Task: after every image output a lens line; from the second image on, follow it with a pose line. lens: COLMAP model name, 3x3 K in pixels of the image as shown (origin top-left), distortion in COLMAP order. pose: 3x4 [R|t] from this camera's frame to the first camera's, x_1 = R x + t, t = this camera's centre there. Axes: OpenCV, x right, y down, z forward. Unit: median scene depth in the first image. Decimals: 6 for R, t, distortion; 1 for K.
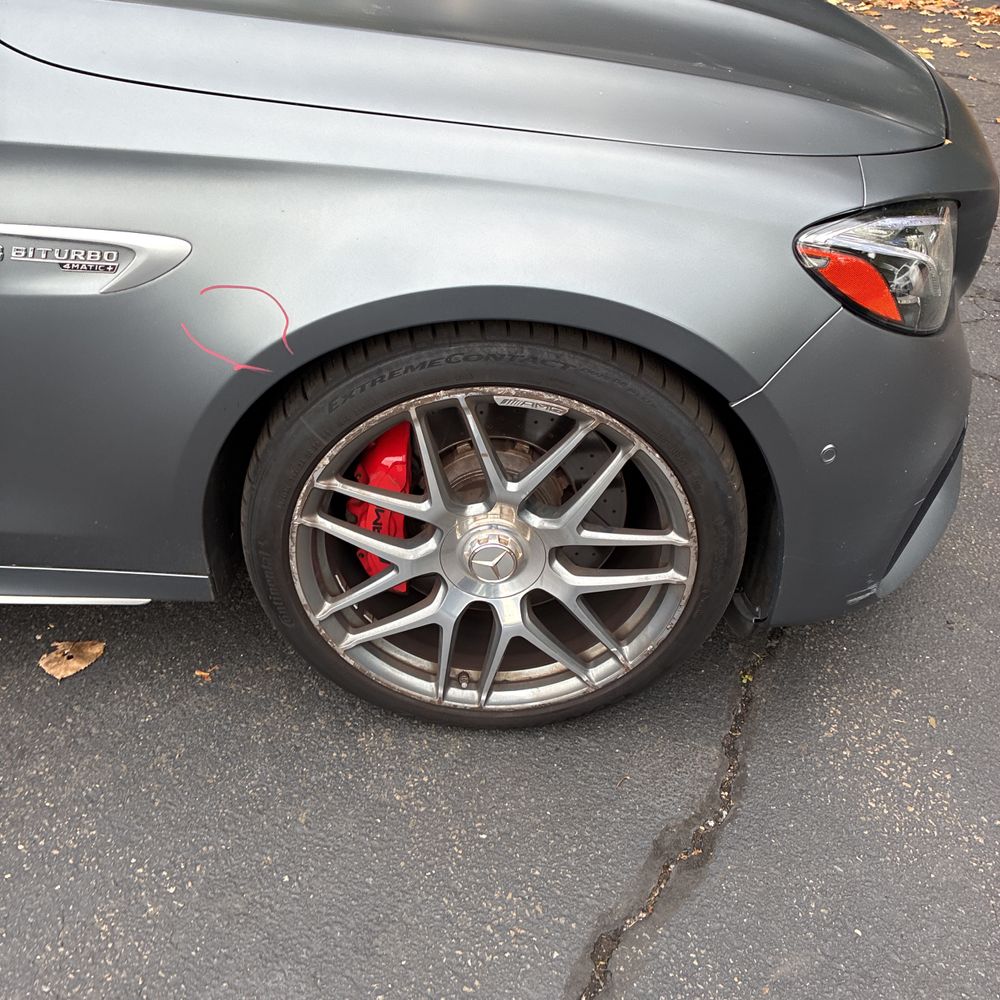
lens RADIAL K [[997.5, 0, 484.2], [0, 997.5, 489.9], [0, 0, 1]] dist [0.022866, 0.000000]
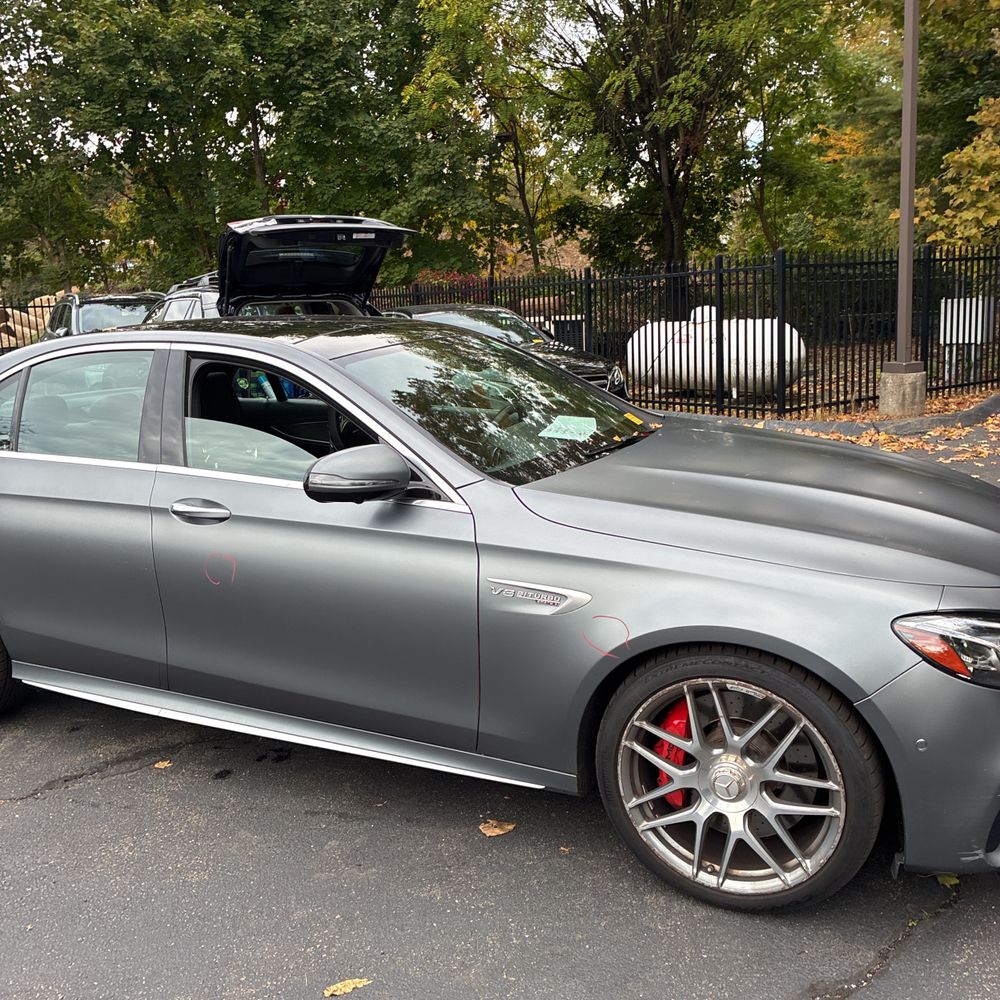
lens RADIAL K [[997.5, 0, 500.3], [0, 997.5, 497.9], [0, 0, 1]] dist [0.022866, 0.000000]
pose [[0.911293, 0.040029, -0.409809, 0.356066], [-0.201720, 0.911051, -0.359575, 0.332297], [0.358964, 0.410345, 0.838309, -0.864863]]
